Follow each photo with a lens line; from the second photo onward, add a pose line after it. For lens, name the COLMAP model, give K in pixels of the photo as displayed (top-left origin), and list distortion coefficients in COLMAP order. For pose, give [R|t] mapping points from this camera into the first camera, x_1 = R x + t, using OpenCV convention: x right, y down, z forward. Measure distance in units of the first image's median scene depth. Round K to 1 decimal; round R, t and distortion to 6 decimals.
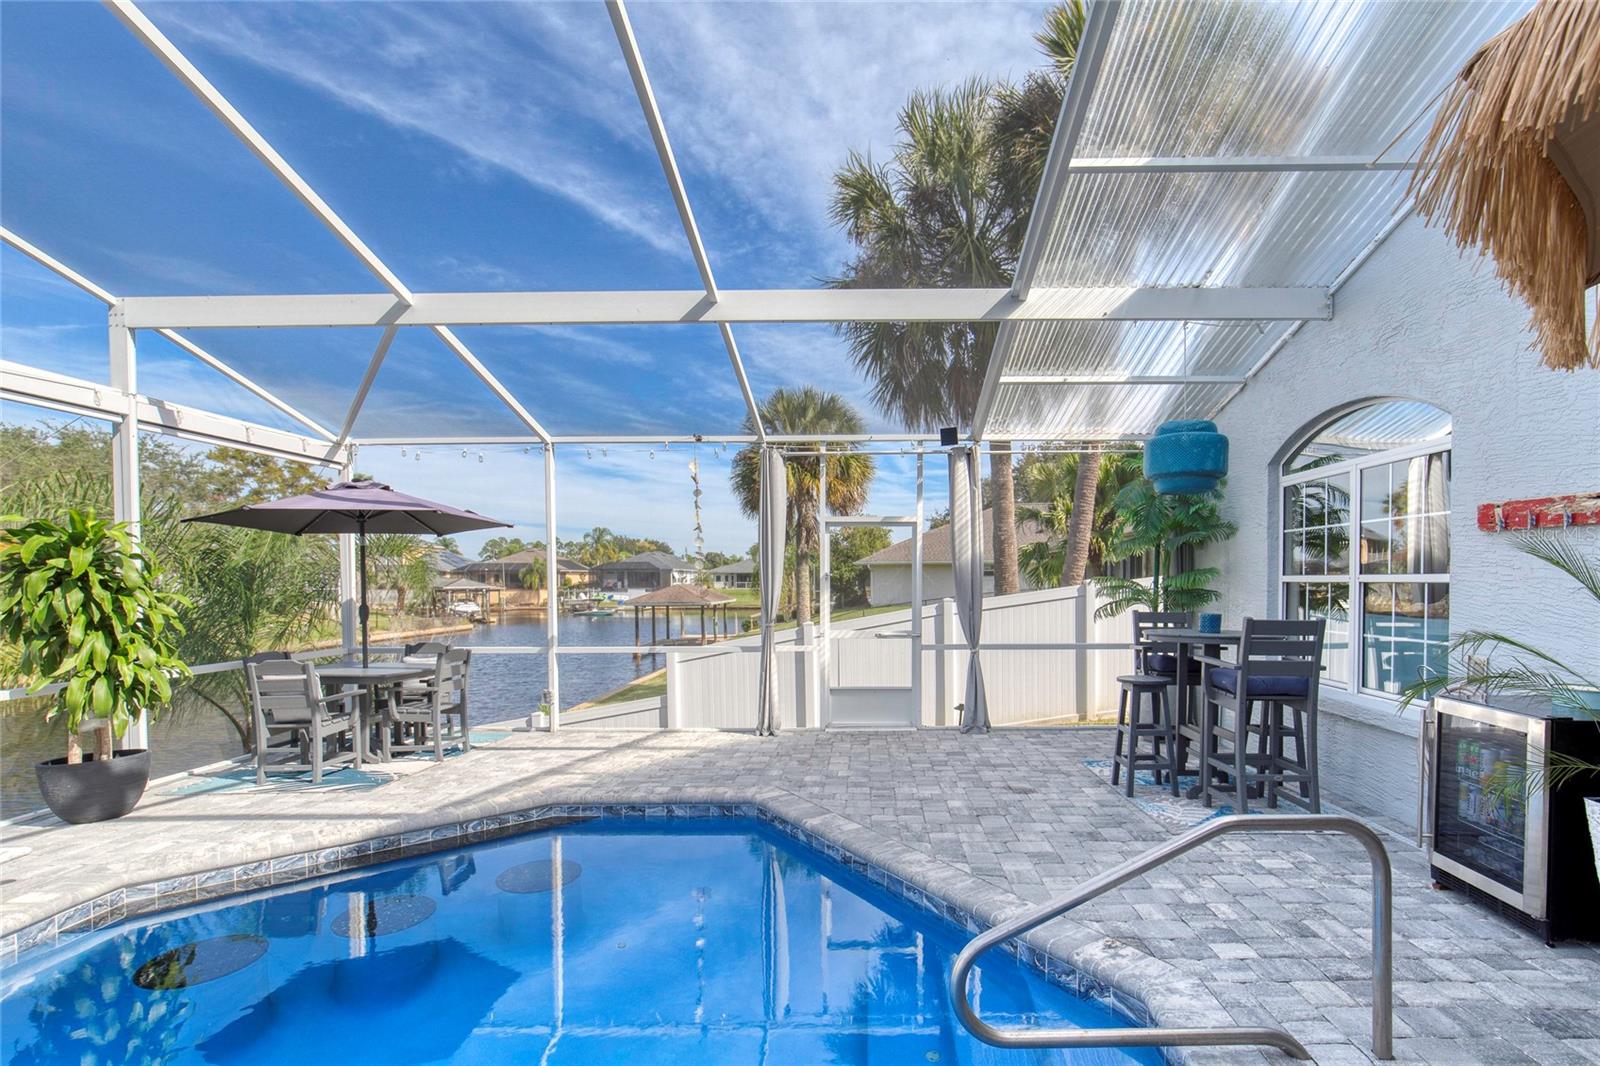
lens RADIAL K [[782.2, 0, 870.4], [0, 782.2, 606.2], [0, 0, 1]] dist [-0.011511, -0.000238]
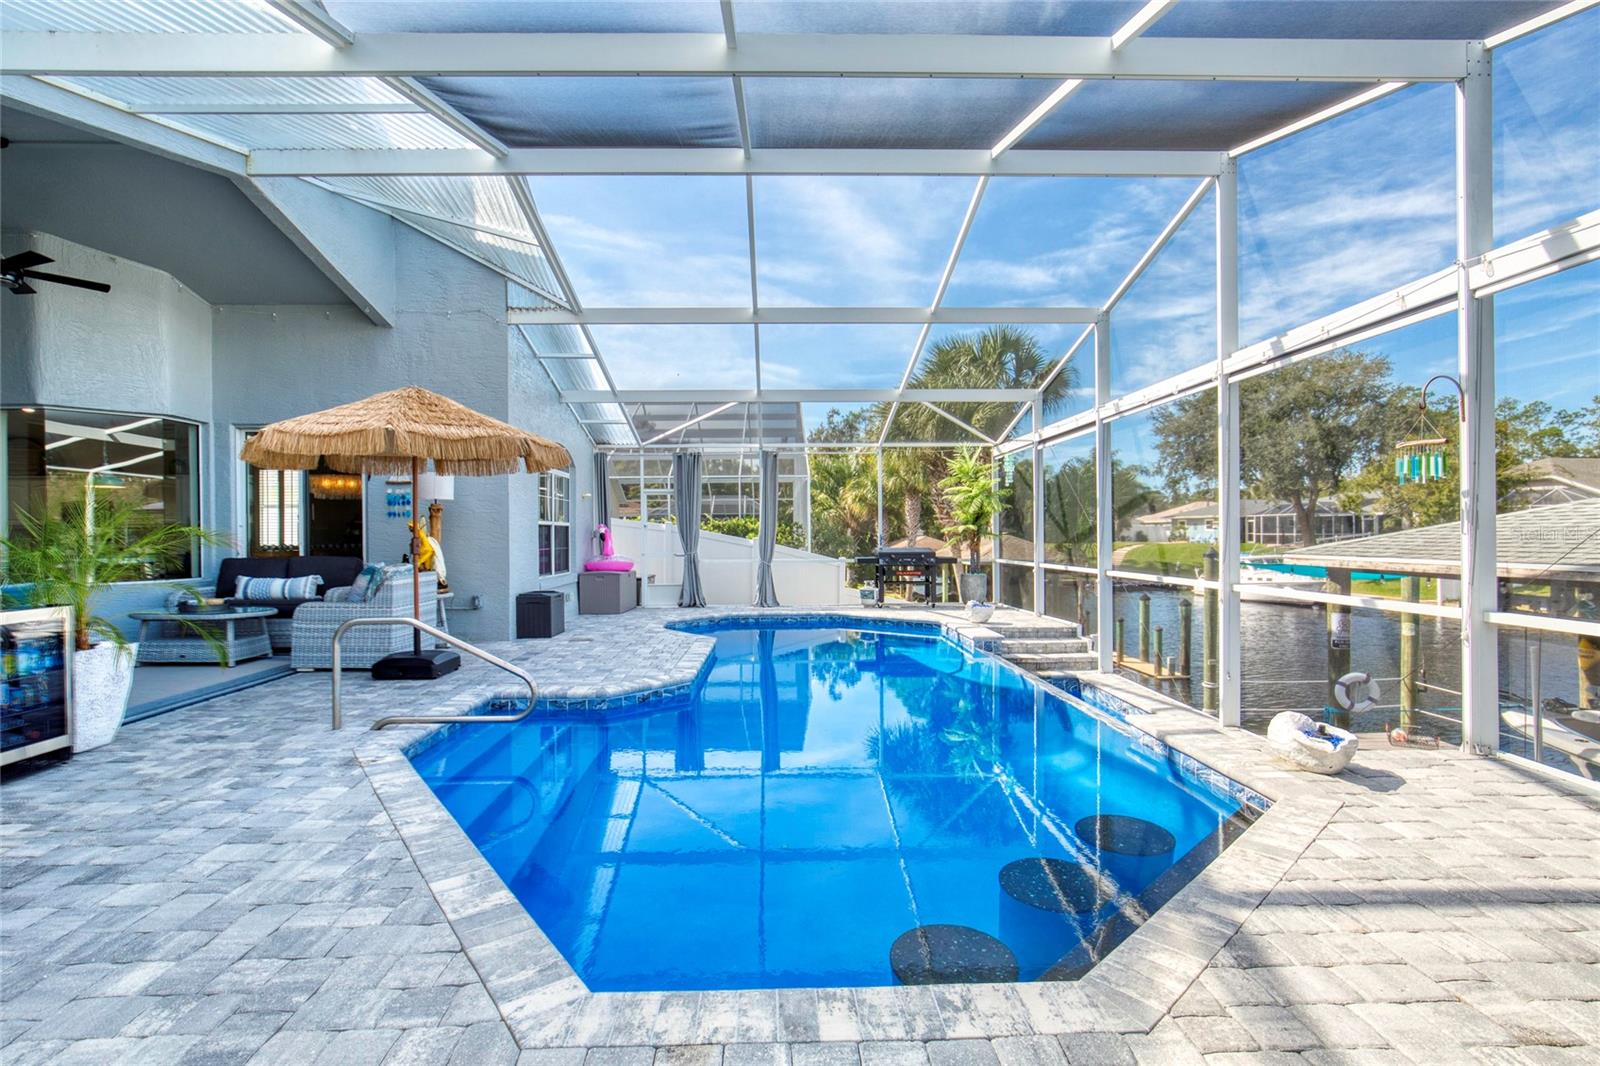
lens RADIAL K [[743.6, 0, 773.6], [0, 743.6, 531.2], [0, 0, 1]] dist [-0.019207, 0.007502]
pose [[-0.999933, 0.009817, -0.006062, -0.202637], [0.009632, 0.999508, 0.029836, -0.008973], [0.006352, 0.029776, -0.999536, 1.133201]]
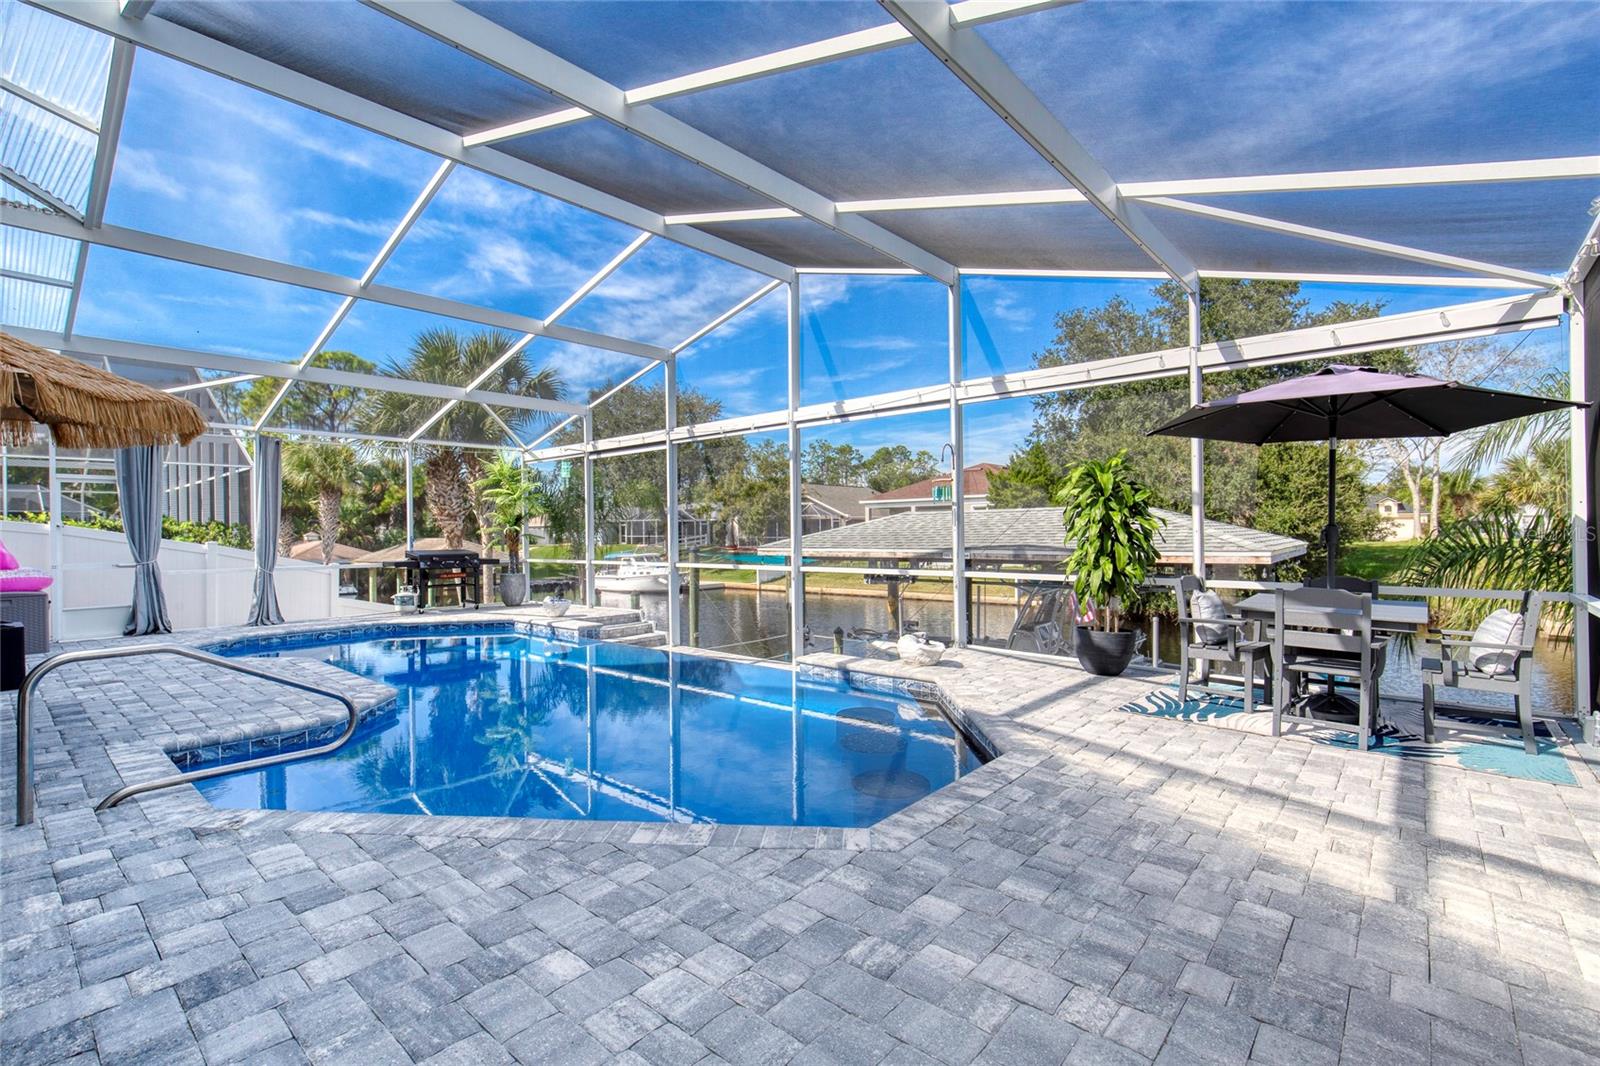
lens RADIAL K [[747.9, 0, 792.0], [0, 747.9, 529.1], [0, 0, 1]] dist [-0.011972, 0.000581]
pose [[-0.665181, 0.008671, -0.746632, 0.272319], [-0.010793, 0.999716, 0.021226, -0.006187], [0.746605, 0.022177, -0.664898, 1.102893]]
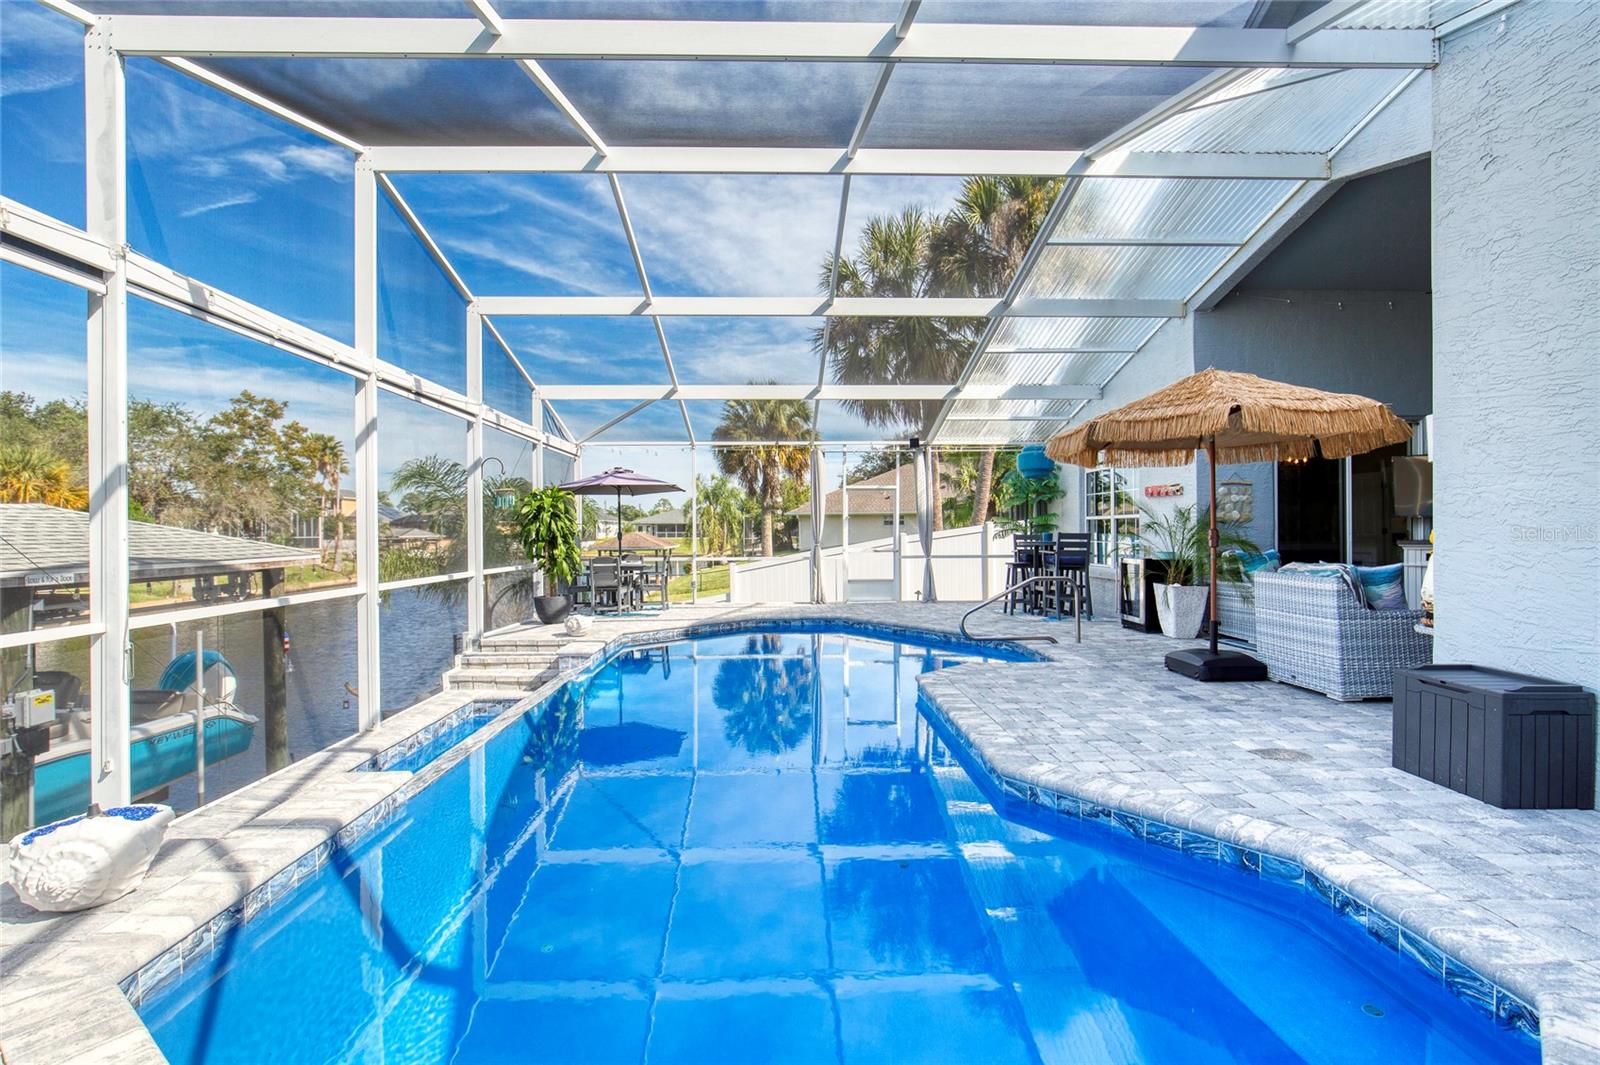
lens RADIAL K [[728.3, 0, 787.2], [0, 728.3, 541.6], [0, 0, 1]] dist [-0.010671, 0.000219]
pose [[0.999943, -0.001401, 0.010604, -0.259384], [0.001591, 0.999838, -0.017929, 0.056259], [-0.010577, 0.017945, 0.999783, -0.846973]]
